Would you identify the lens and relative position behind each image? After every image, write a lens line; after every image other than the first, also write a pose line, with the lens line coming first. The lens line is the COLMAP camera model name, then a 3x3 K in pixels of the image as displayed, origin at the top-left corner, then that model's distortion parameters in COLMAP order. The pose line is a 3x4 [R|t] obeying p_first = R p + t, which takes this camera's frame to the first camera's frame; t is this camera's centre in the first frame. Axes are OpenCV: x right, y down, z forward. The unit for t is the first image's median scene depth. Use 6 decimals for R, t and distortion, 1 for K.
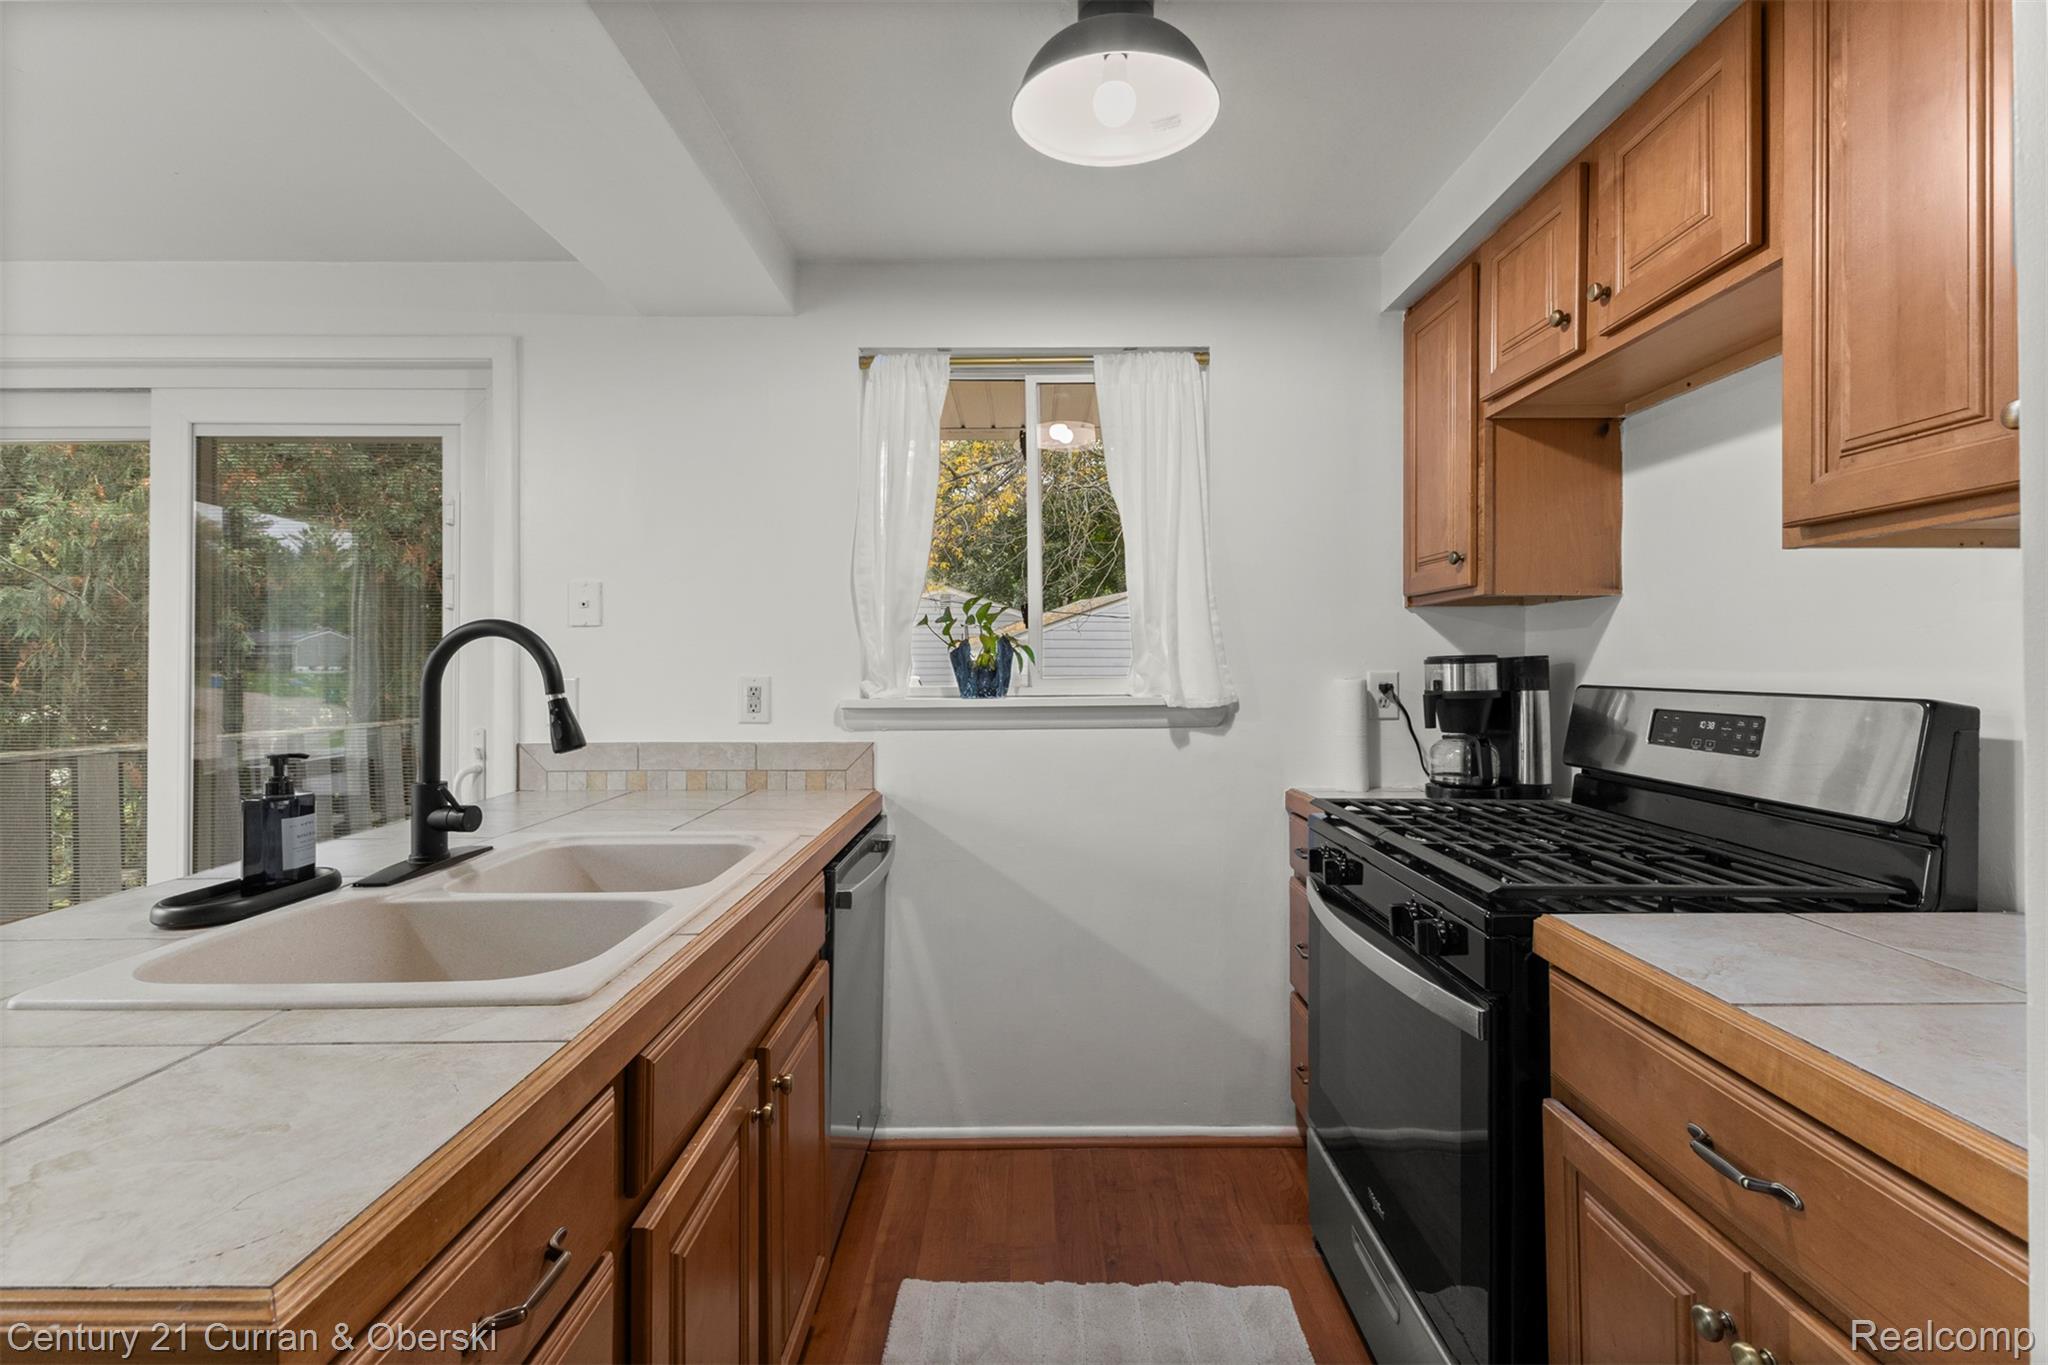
lens RADIAL K [[886.5, 0, 1030.7], [0, 886.5, 661.8], [0, 0, 1]] dist [0.005448, -0.000368]
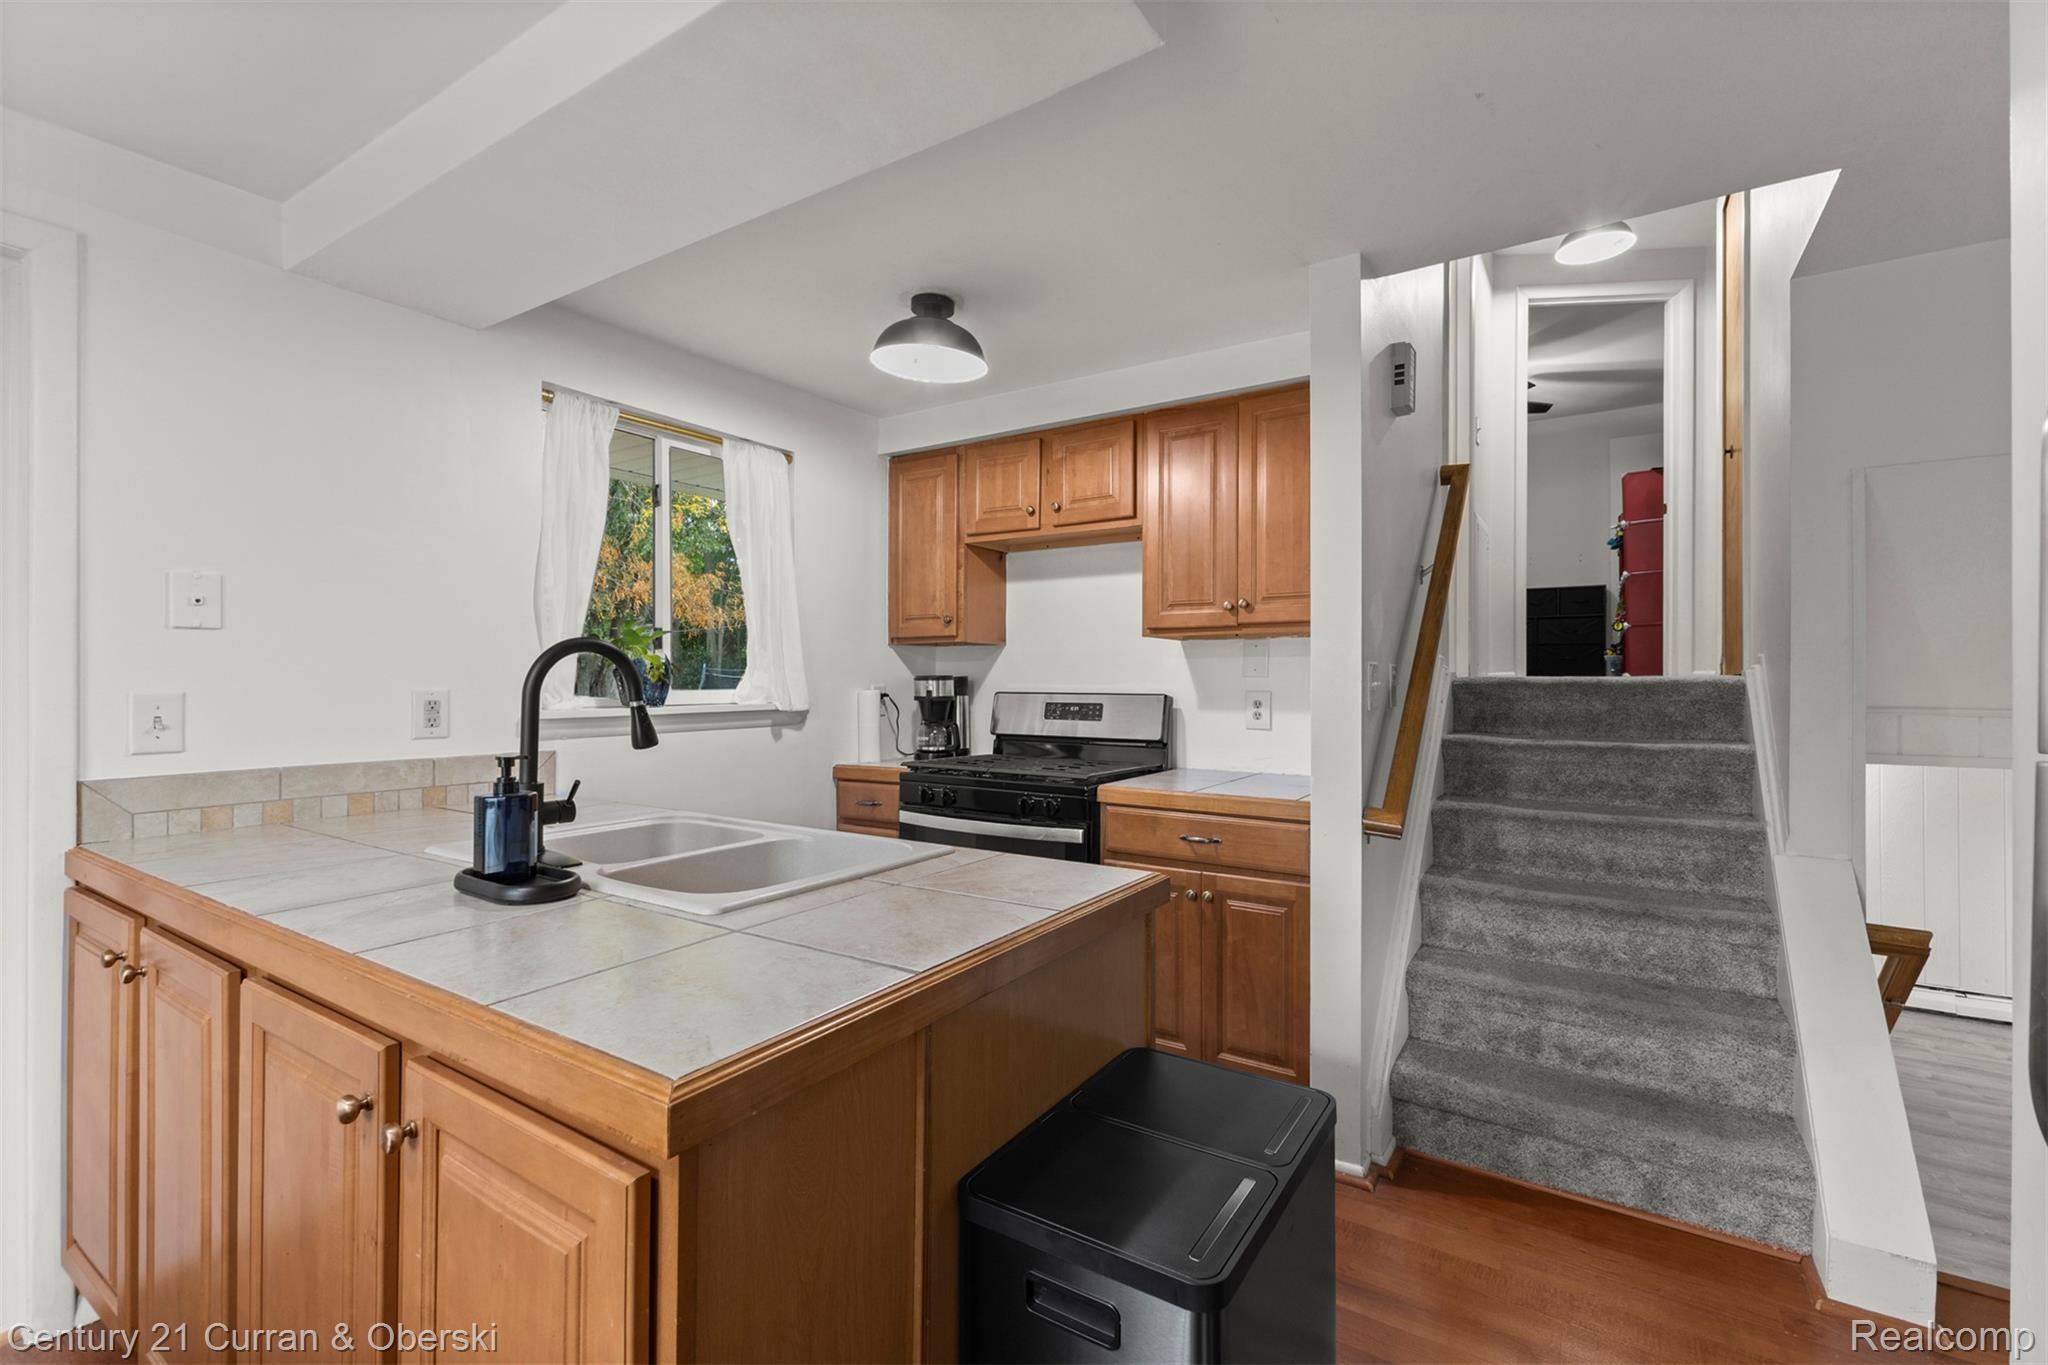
lens RADIAL K [[887.5, 0, 1024.0], [0, 887.5, 682.5], [0, 0, 1]] dist [0.008133, 0.000169]
pose [[0.551357, 0.003455, 0.834262, -0.834602], [-0.005751, 0.999983, -0.000340, 0.005656], [-0.834250, -0.004611, 0.551368, -0.080724]]
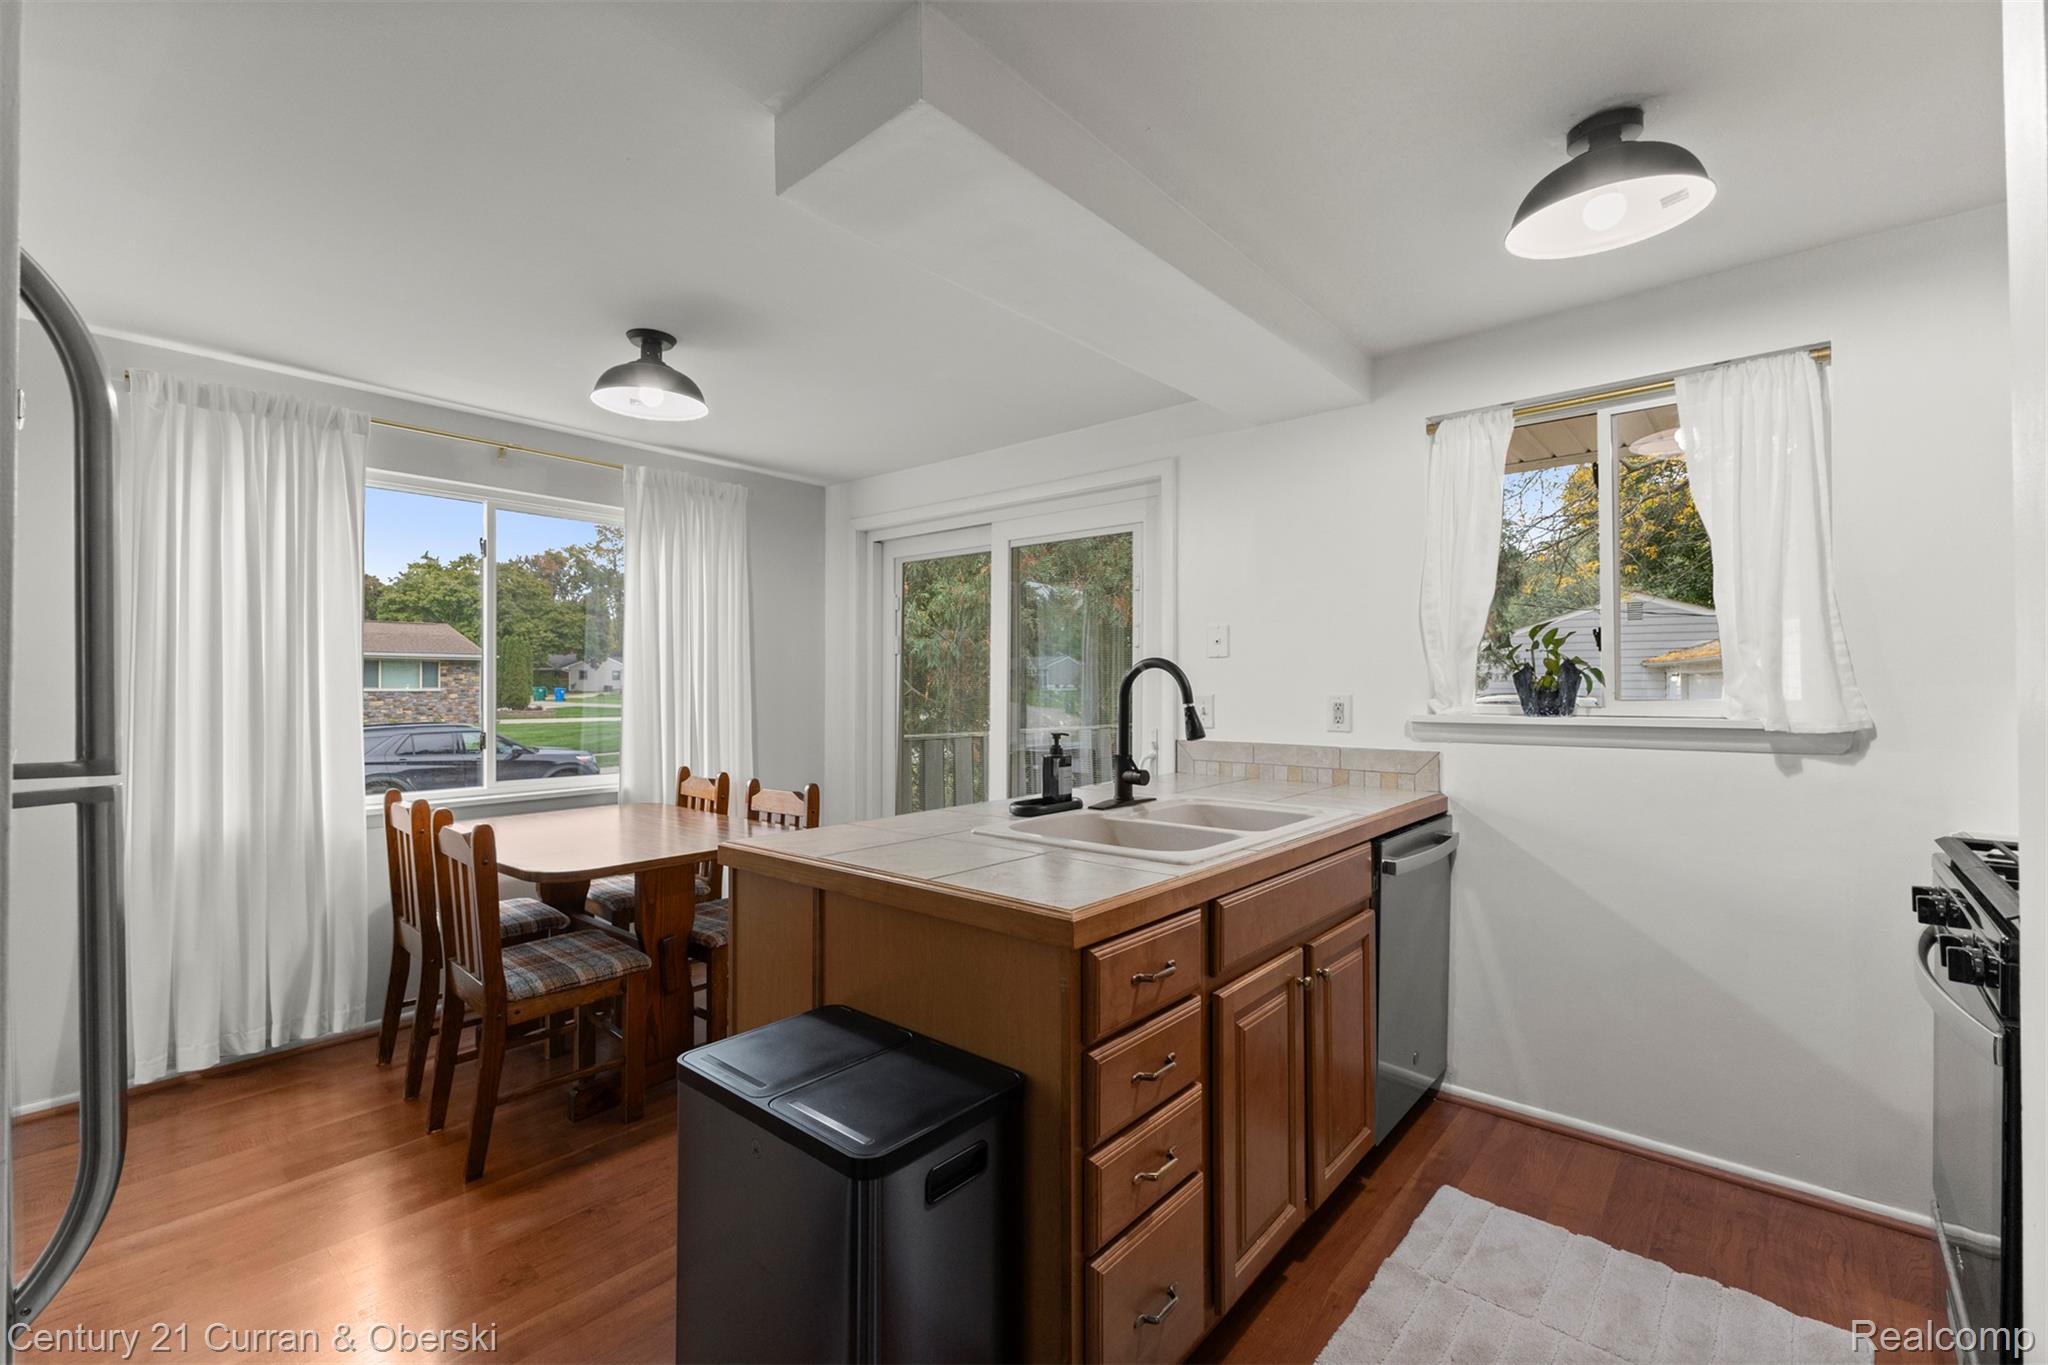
lens RADIAL K [[878.0, 0, 1026.4], [0, 878.0, 677.7], [0, 0, 1]] dist [0.008867, -0.000429]
pose [[0.756565, -0.002197, -0.653915, 0.185208], [-0.000140, 0.999994, -0.003522, -0.003291], [0.653918, 0.002756, 0.756560, -0.258088]]
